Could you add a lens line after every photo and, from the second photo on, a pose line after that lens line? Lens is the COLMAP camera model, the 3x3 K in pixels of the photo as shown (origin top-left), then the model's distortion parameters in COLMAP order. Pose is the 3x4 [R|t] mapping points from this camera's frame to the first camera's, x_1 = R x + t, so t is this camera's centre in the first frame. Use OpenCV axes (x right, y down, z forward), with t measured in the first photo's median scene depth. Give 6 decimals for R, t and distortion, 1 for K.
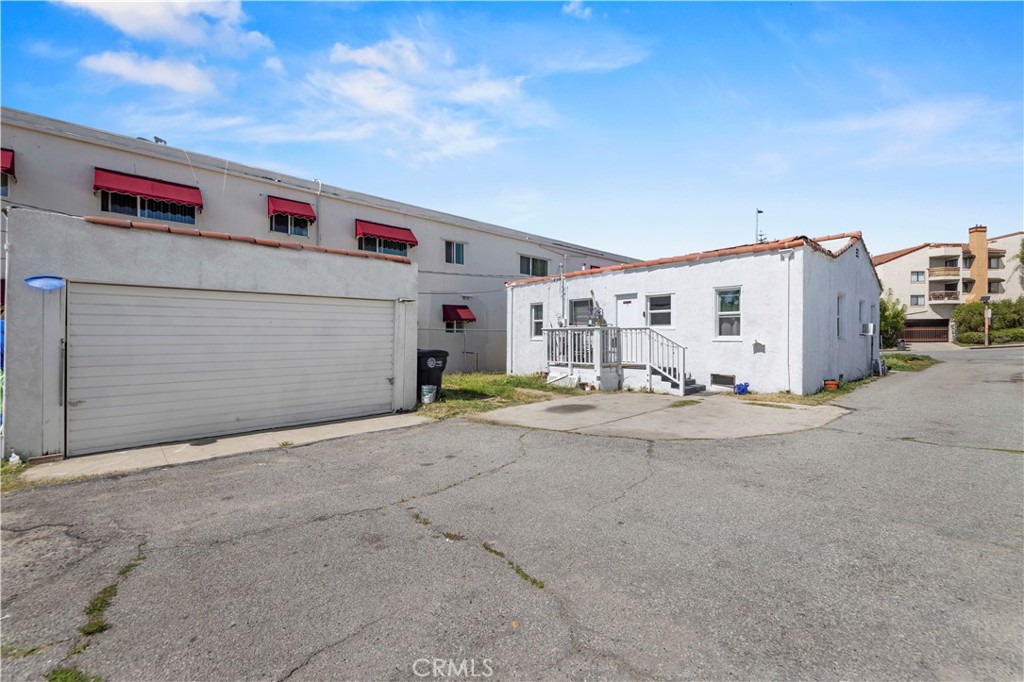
lens RADIAL K [[419.1, 0, 512.0], [0, 419.1, 341.0], [0, 0, 1]] dist [0.001478, -0.000067]
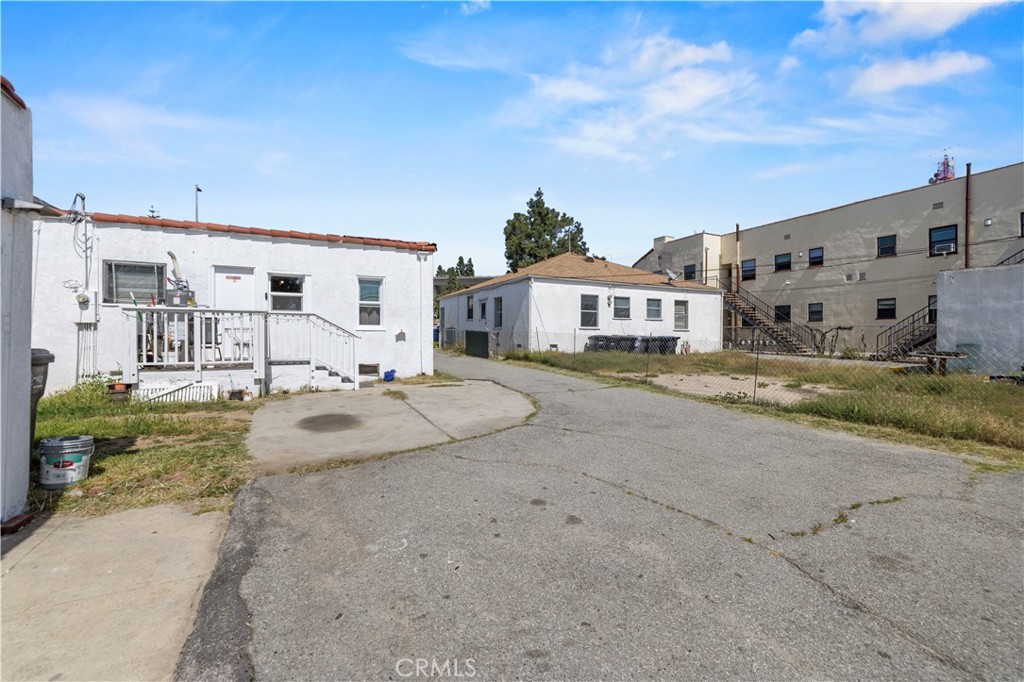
lens RADIAL K [[419.1, 0, 512.0], [0, 419.1, 341.0], [0, 0, 1]] dist [0.001478, -0.000067]
pose [[0.308950, -0.017407, 0.950919, -0.340749], [-0.001622, 0.999821, 0.018830, 0.005906], [-0.951077, -0.007360, 0.308867, 0.368767]]
